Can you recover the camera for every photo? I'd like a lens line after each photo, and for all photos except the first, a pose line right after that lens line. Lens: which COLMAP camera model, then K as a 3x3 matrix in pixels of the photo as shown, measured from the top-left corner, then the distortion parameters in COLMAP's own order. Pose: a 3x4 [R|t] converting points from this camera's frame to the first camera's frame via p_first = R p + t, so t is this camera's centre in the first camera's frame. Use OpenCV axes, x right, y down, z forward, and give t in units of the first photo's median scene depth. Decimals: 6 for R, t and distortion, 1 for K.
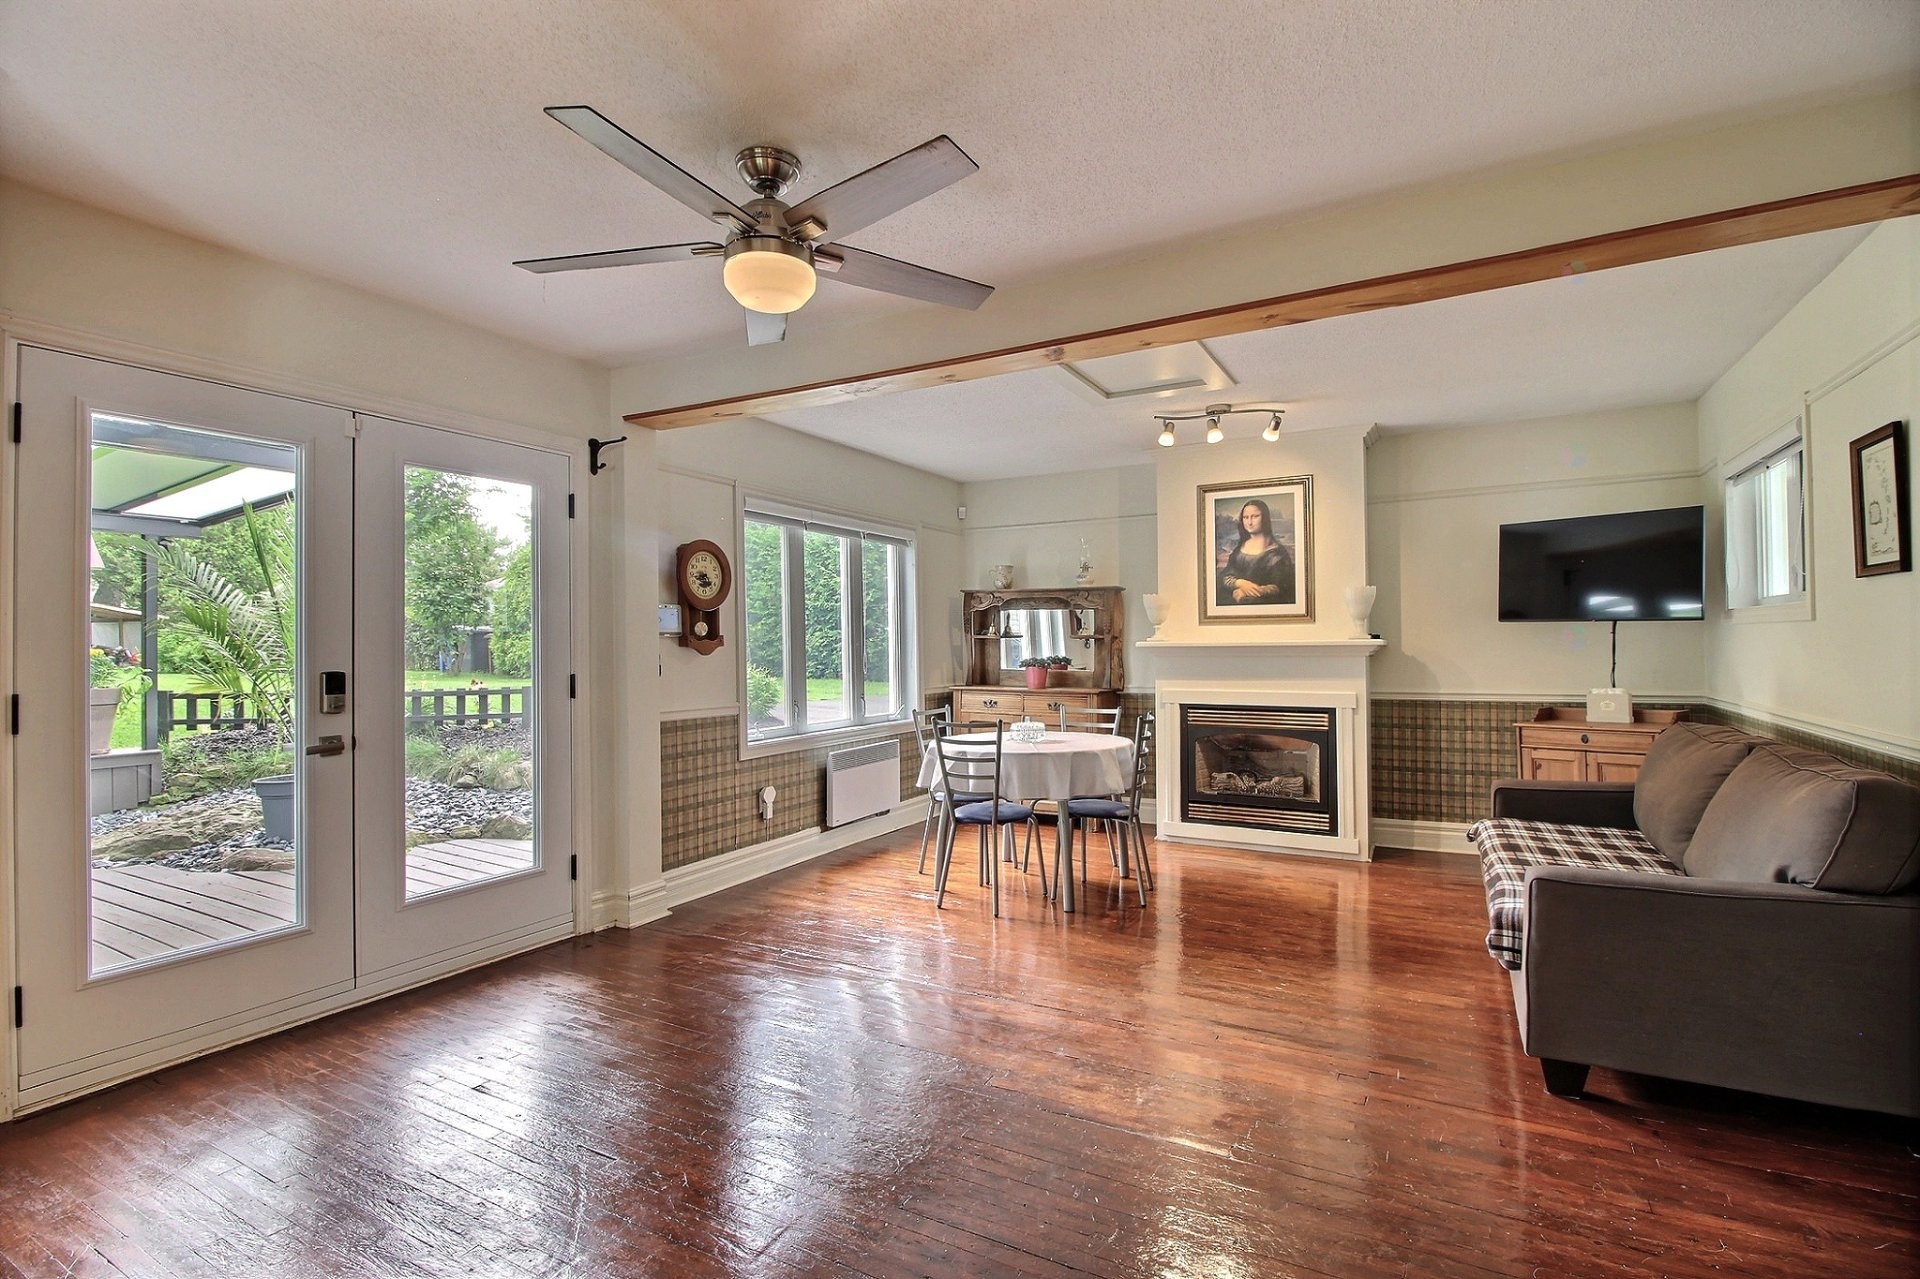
lens RADIAL K [[878.4, 0, 967.9], [0, 878.4, 633.6], [0, 0, 1]] dist [-0.010452, -0.001931]
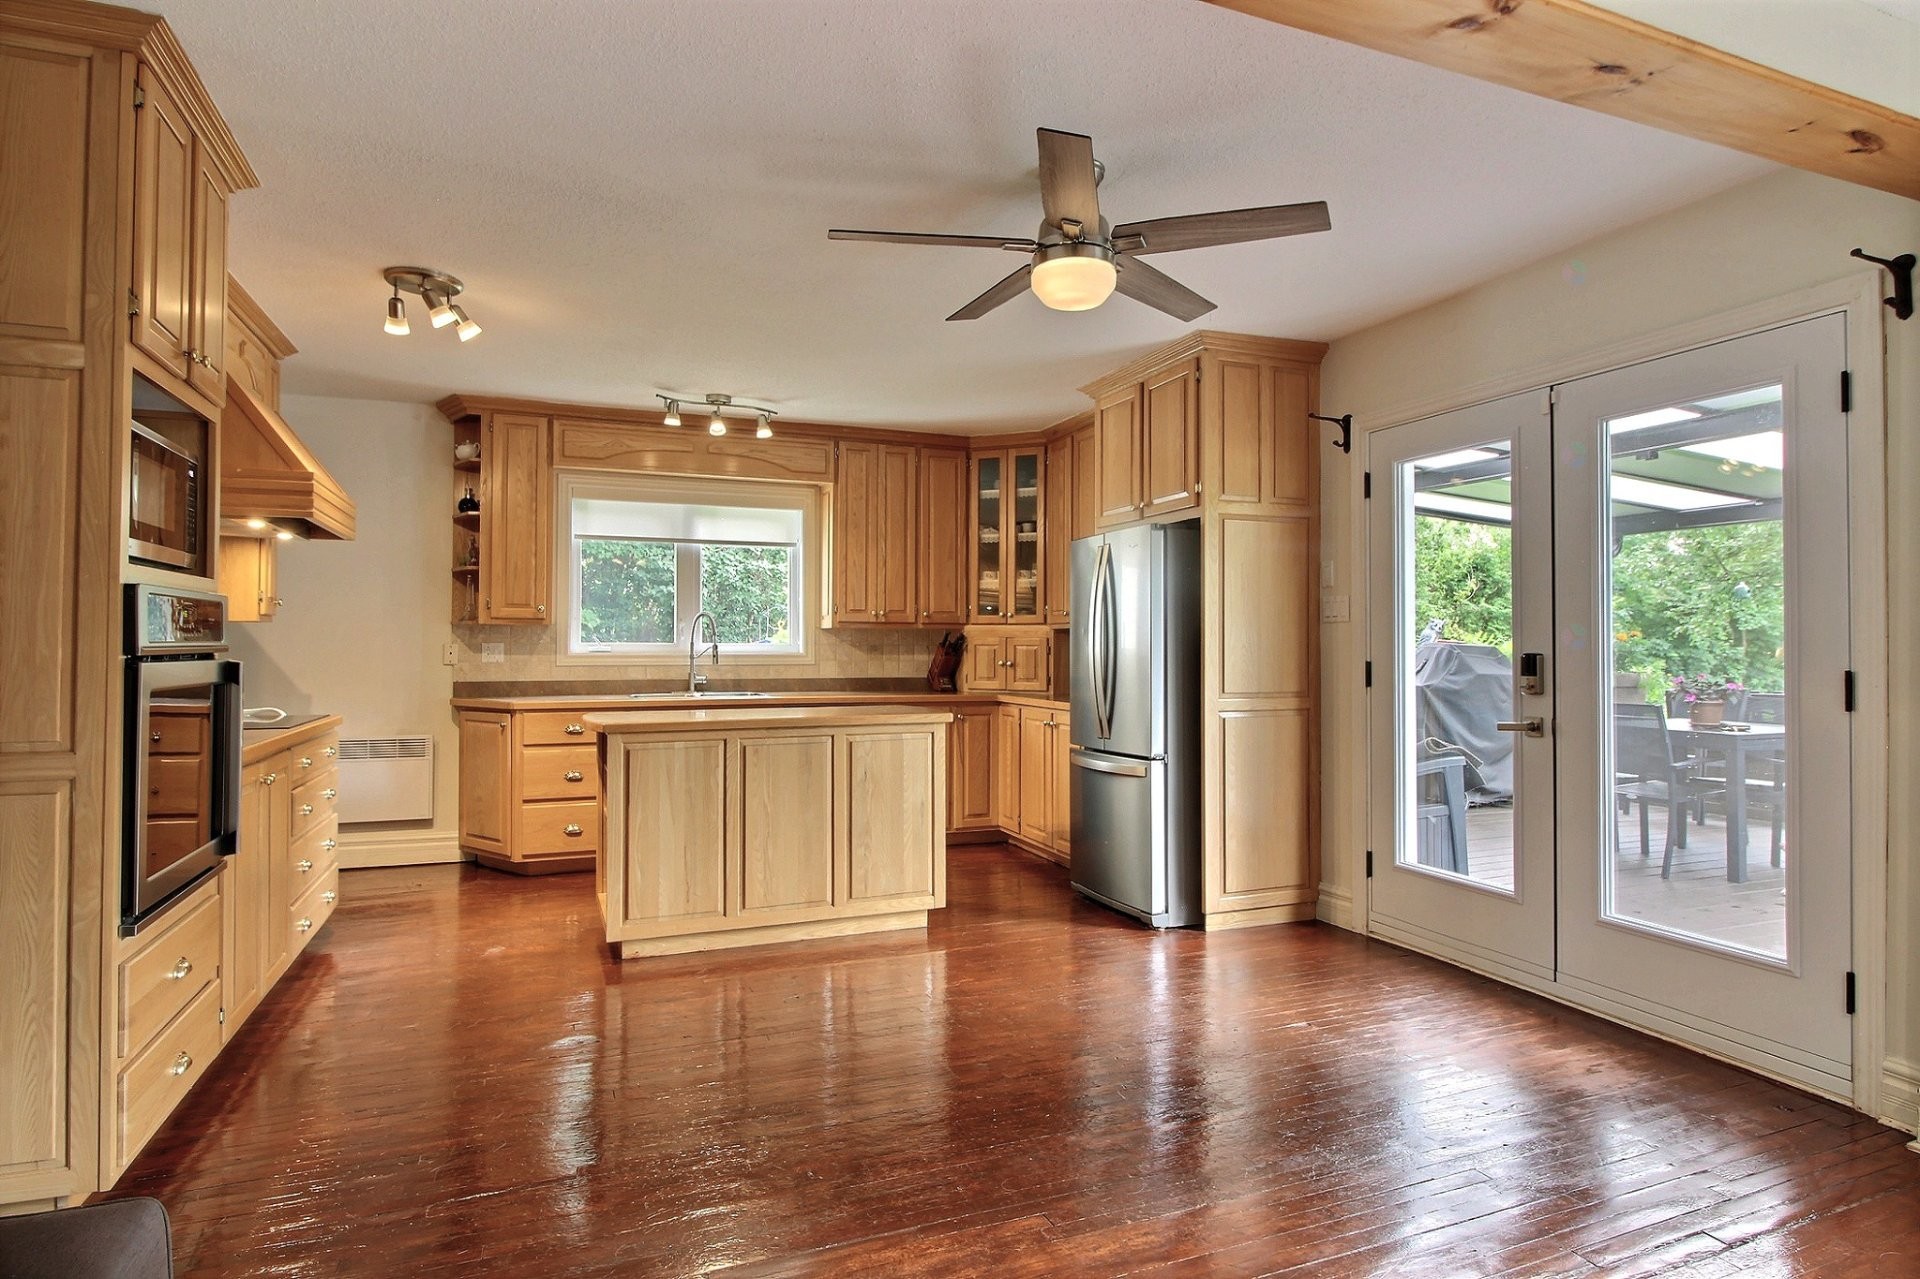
lens RADIAL K [[1064.9, 0, 964.1], [0, 1064.9, 633.4], [0, 0, 1]] dist [0.004421, -0.004339]
pose [[-0.644420, -0.001992, -0.764670, 0.405489], [0.013674, 0.999807, -0.014128, 0.018244], [0.764550, -0.019560, -0.644268, 0.821734]]
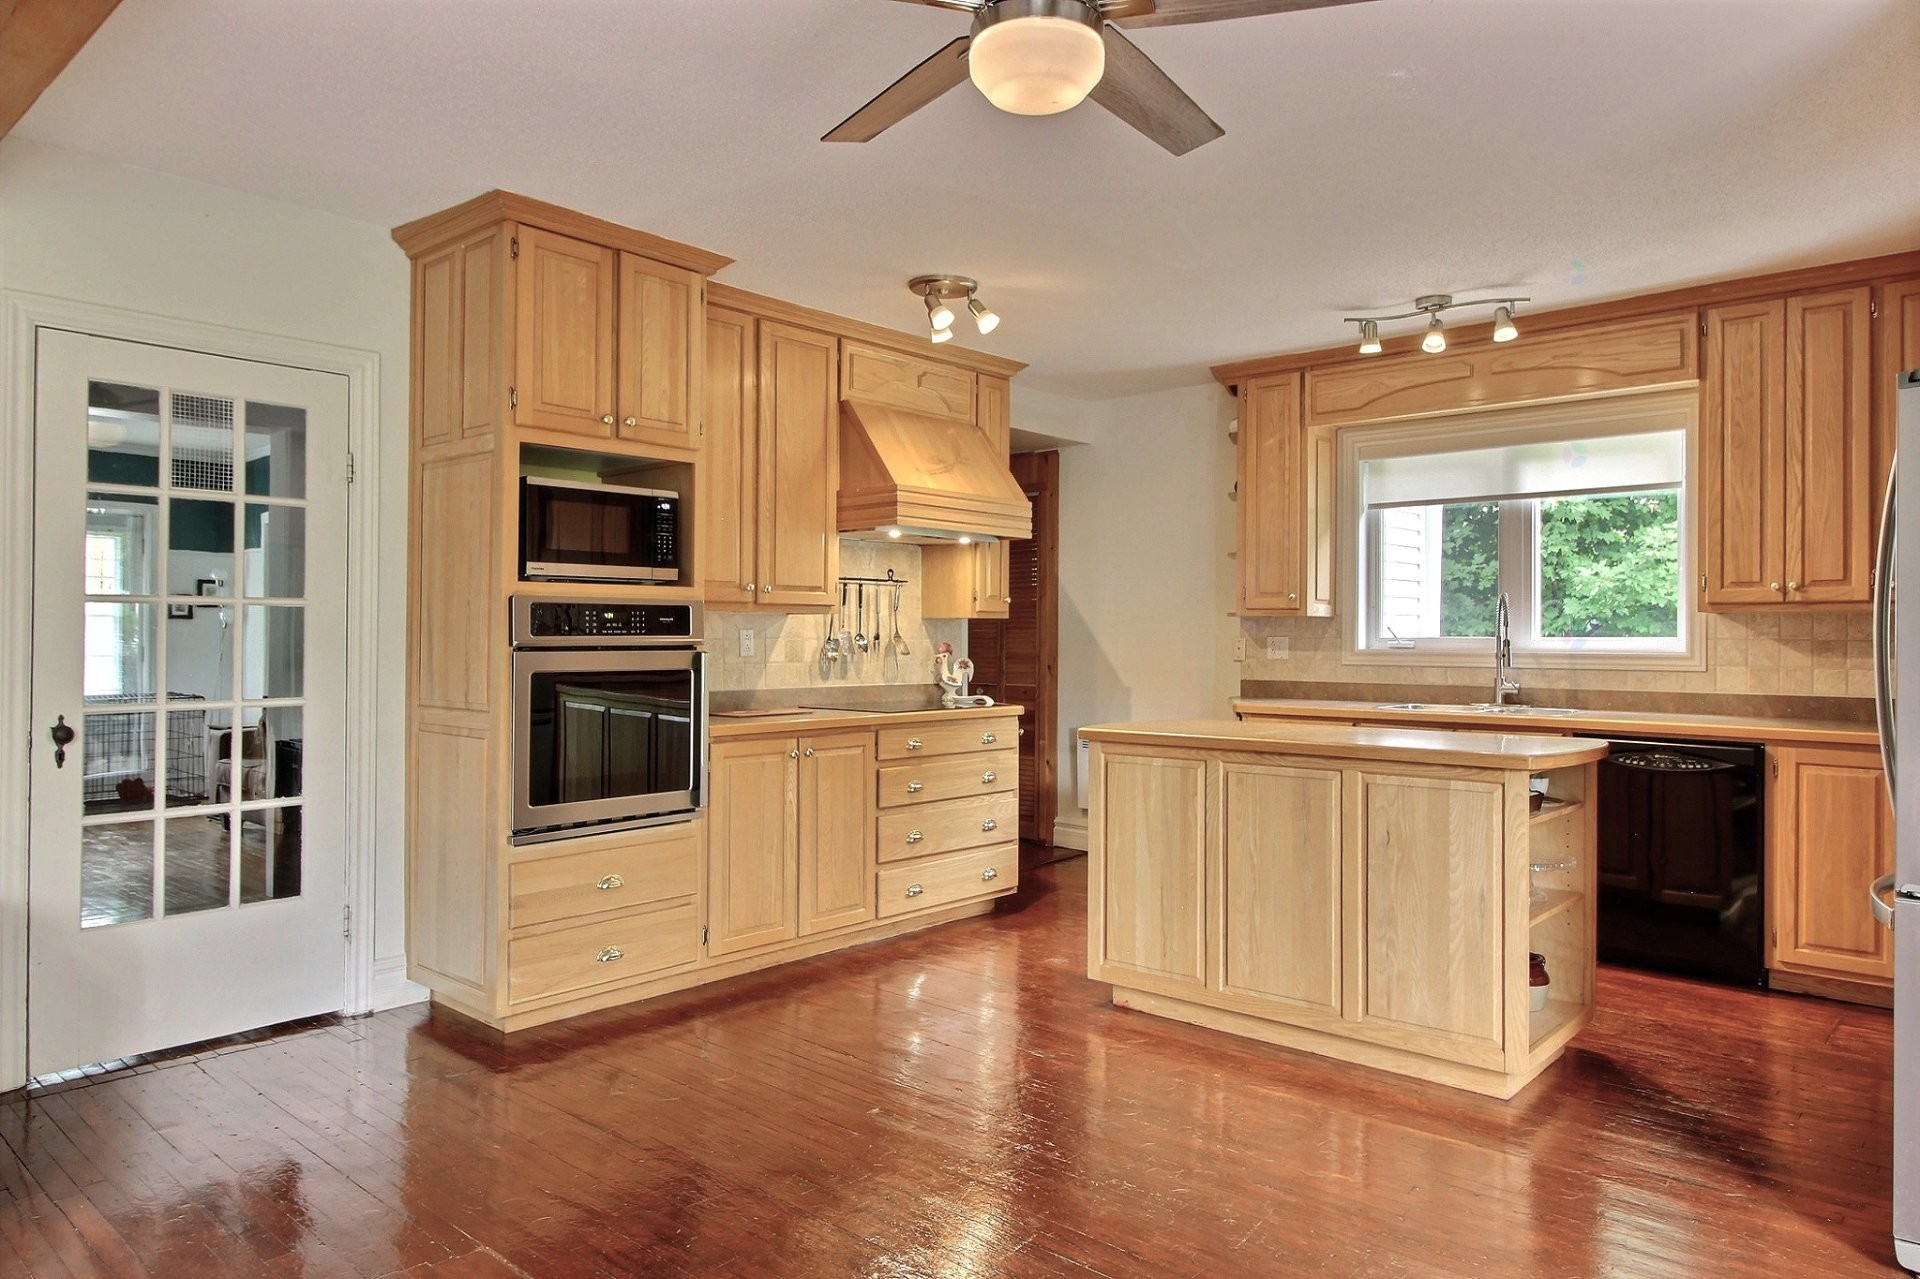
lens RADIAL K [[1234.8, 0, 950.0], [0, 1234.8, 626.5], [0, 0, 1]] dist [0.025047, -0.001143]
pose [[-0.970128, 0.007172, 0.242488, -0.180922], [0.001929, 0.999759, -0.021852, 0.020741], [-0.242586, -0.020731, -0.969908, 0.921987]]
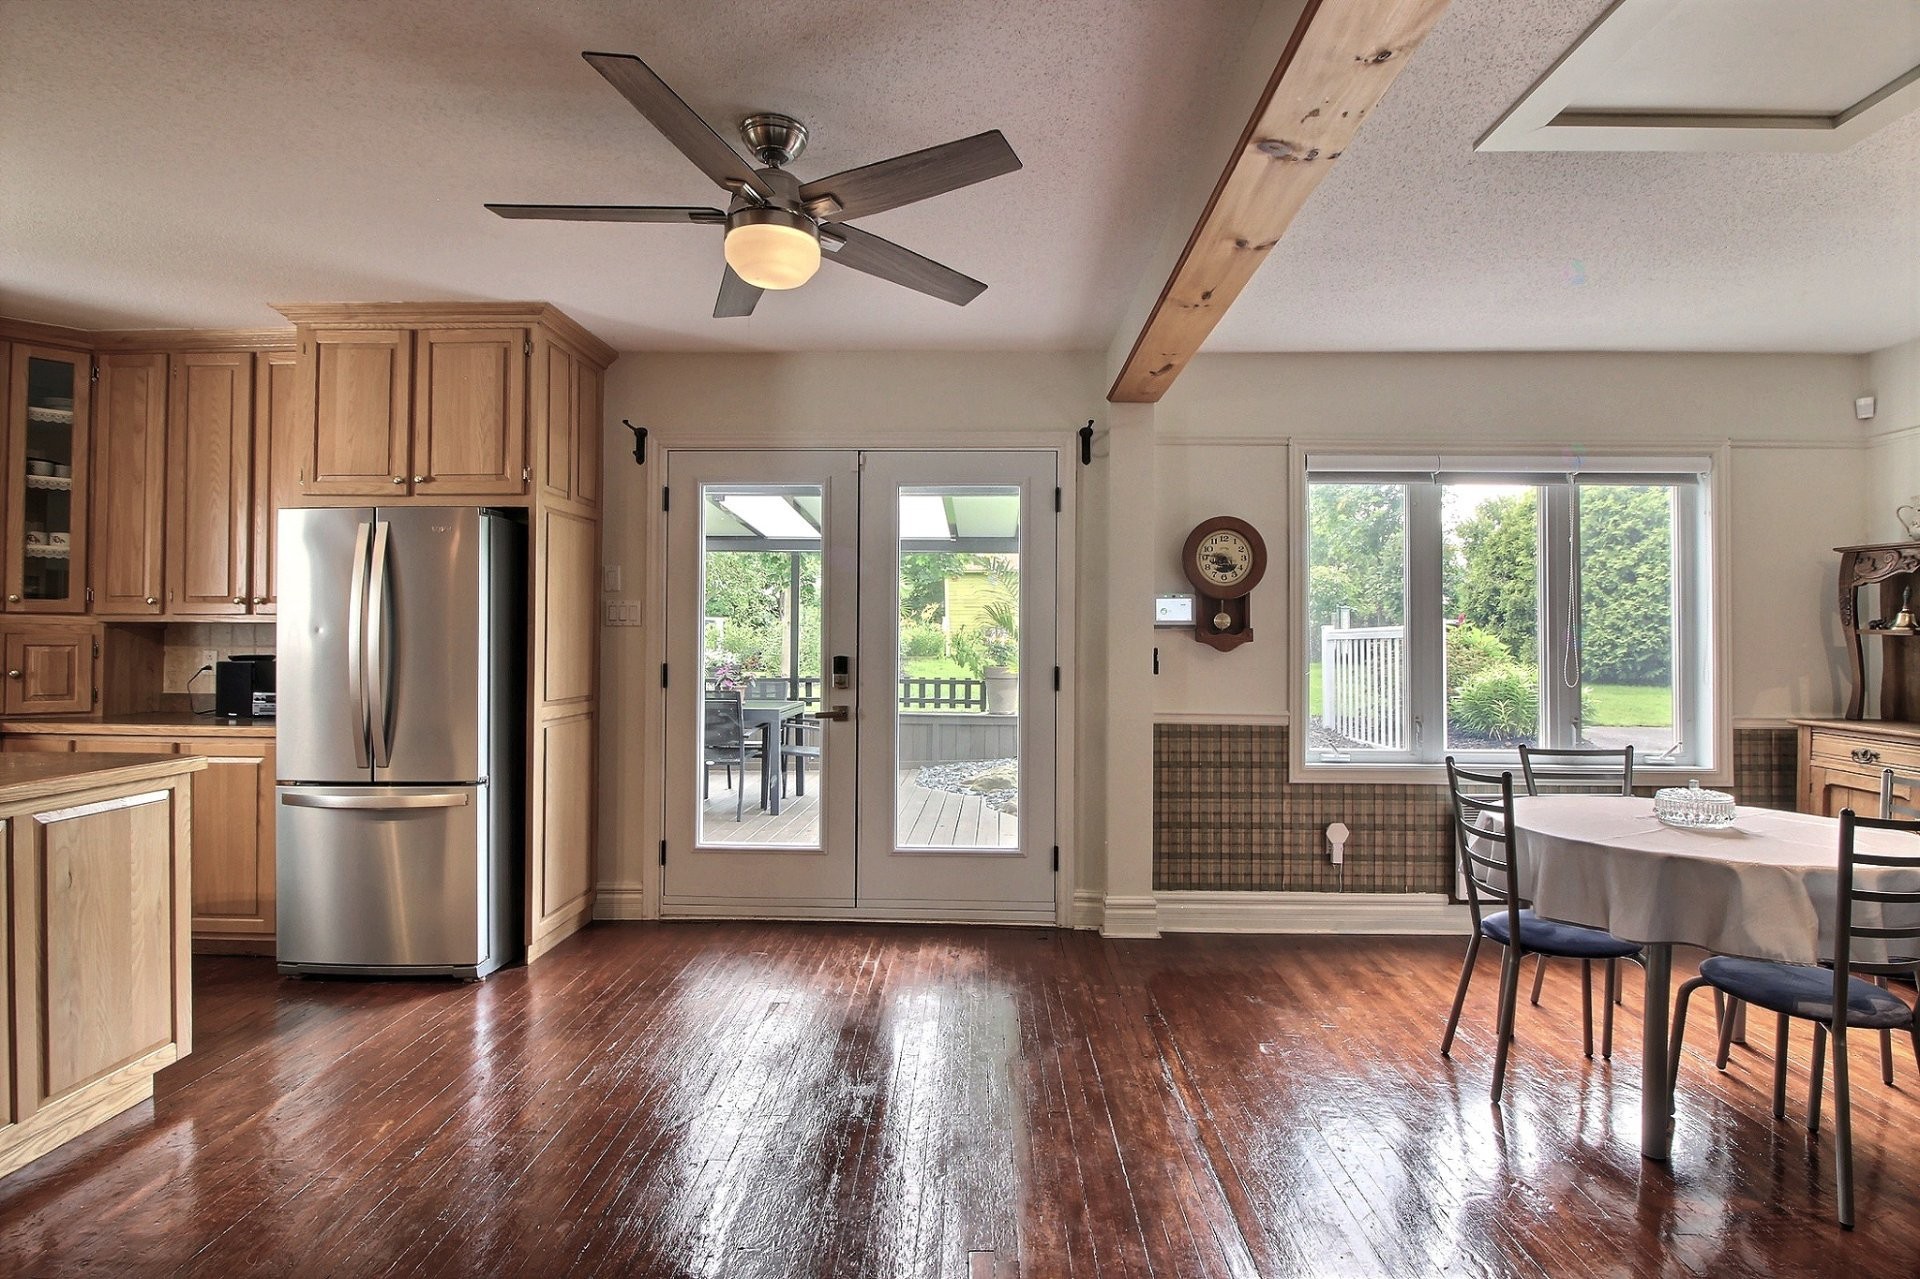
lens RADIAL K [[938.3, 0, 972.9], [0, 938.3, 633.9], [0, 0, 1]] dist [-0.002216, -0.005829]
pose [[0.457385, 0.004871, -0.889255, 0.377392], [0.000528, 0.999983, 0.005749, 0.001697], [0.889269, -0.003099, 0.457375, 0.343834]]
